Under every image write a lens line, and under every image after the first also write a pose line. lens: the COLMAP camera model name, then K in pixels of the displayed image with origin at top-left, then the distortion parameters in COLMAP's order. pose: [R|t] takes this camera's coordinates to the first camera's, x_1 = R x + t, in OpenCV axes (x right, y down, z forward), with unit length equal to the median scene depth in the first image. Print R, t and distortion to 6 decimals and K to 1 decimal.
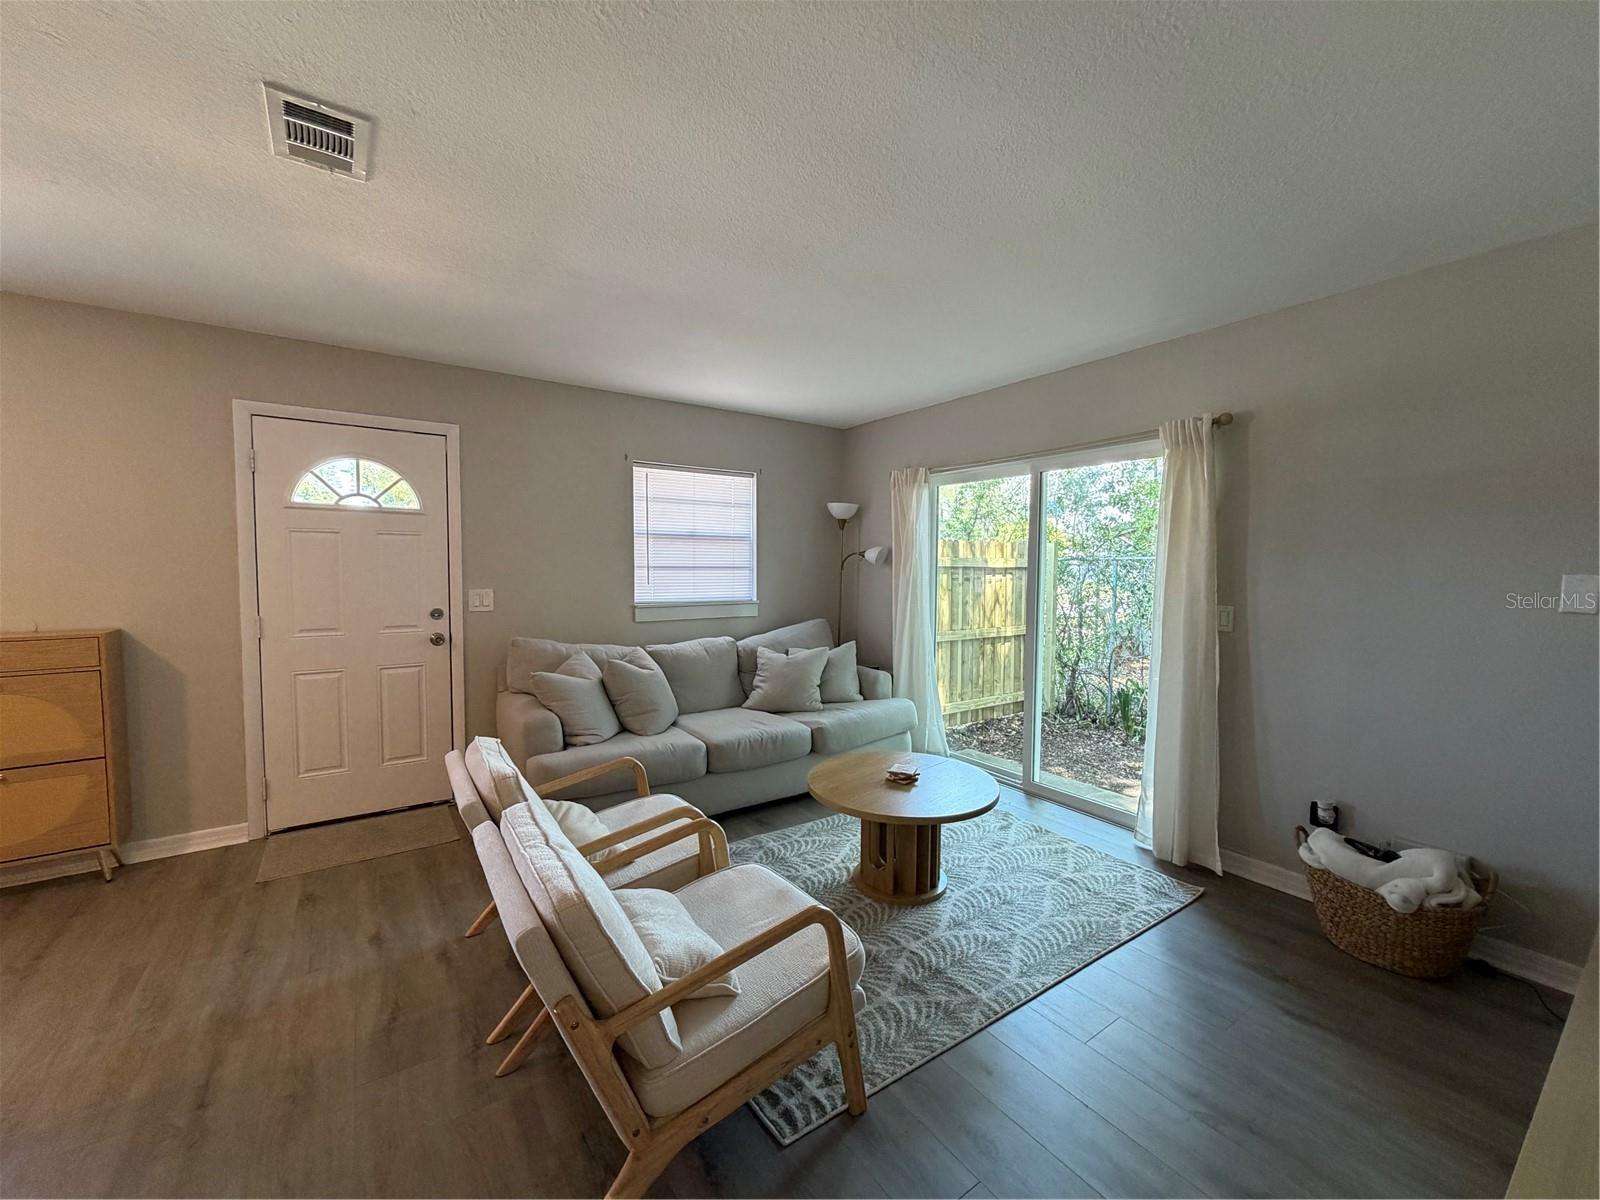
lens RADIAL K [[637.9, 0, 806.1], [0, 637.9, 599.9], [0, 0, 1]] dist [0.000165, 0.000016]
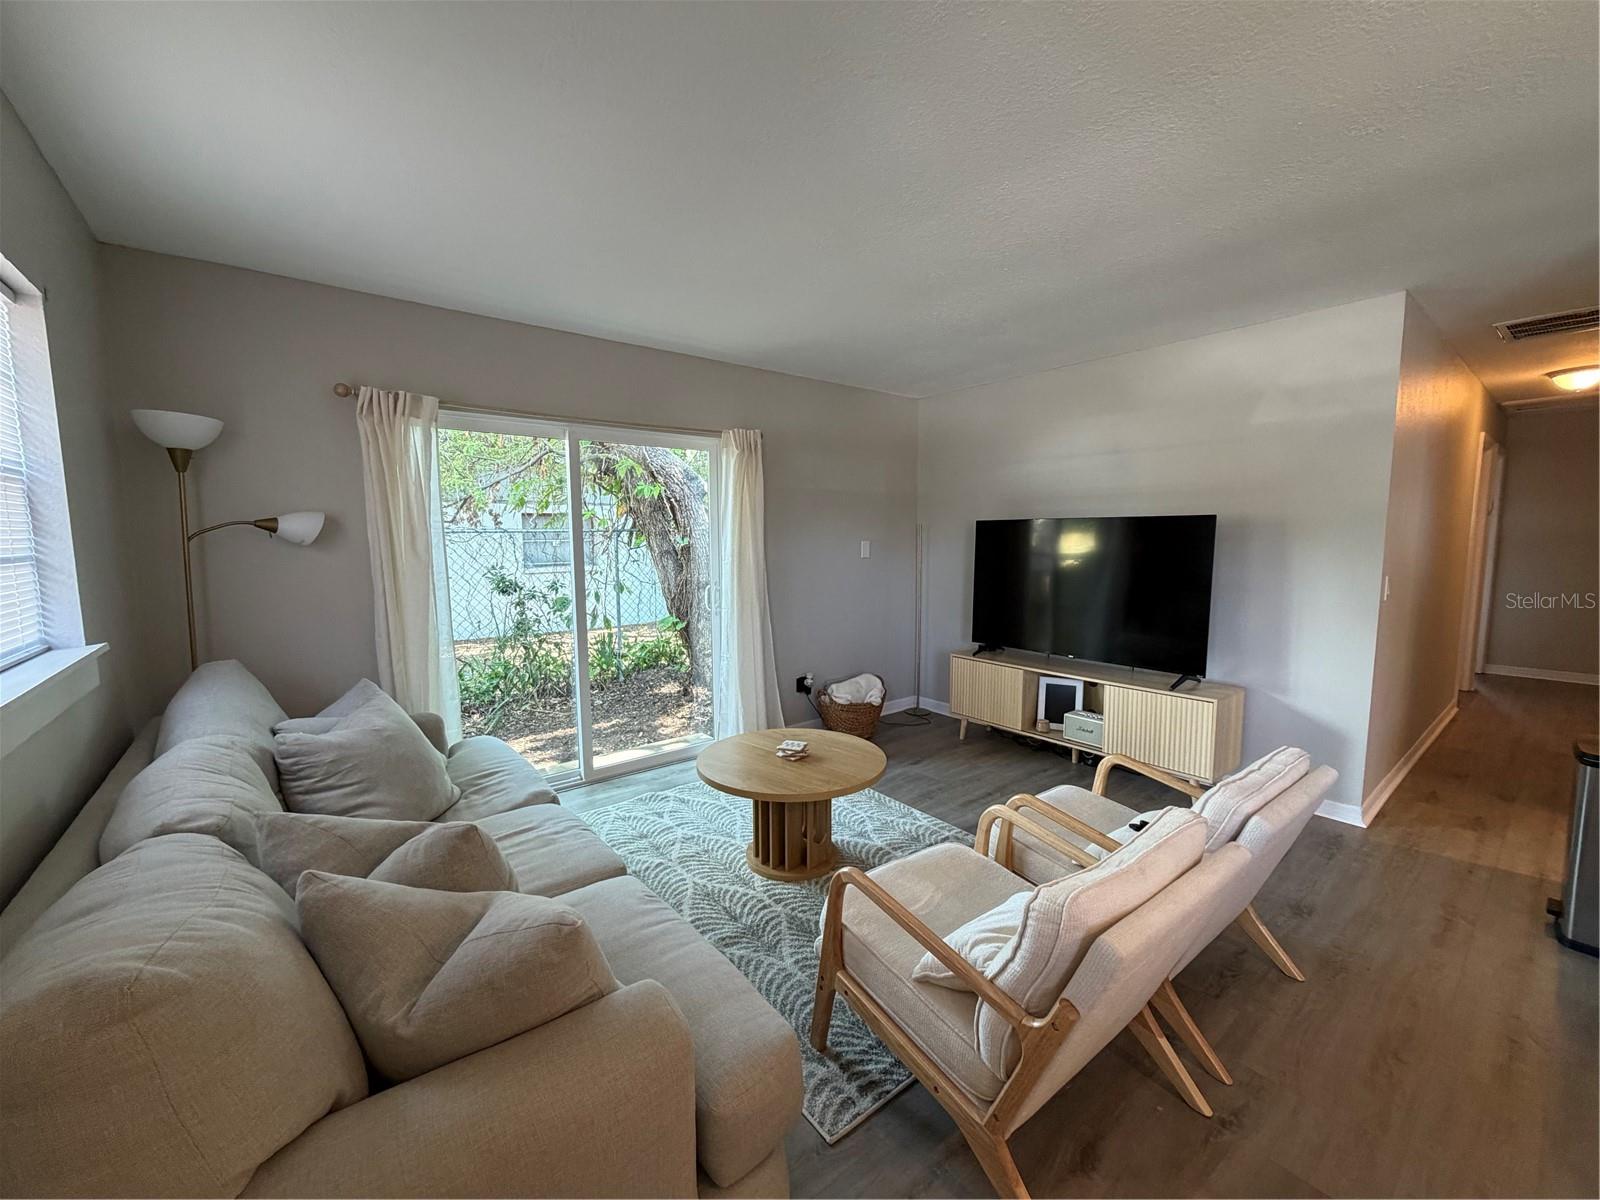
lens RADIAL K [[637.9, 0, 804.5], [0, 637.9, 596.3], [0, 0, 1]] dist [0.000165, 0.000016]
pose [[-0.068919, -0.101703, 0.992425, -0.535136], [0.058941, 0.992637, 0.105818, -0.047736], [-0.995880, 0.065787, -0.062417, 0.669944]]
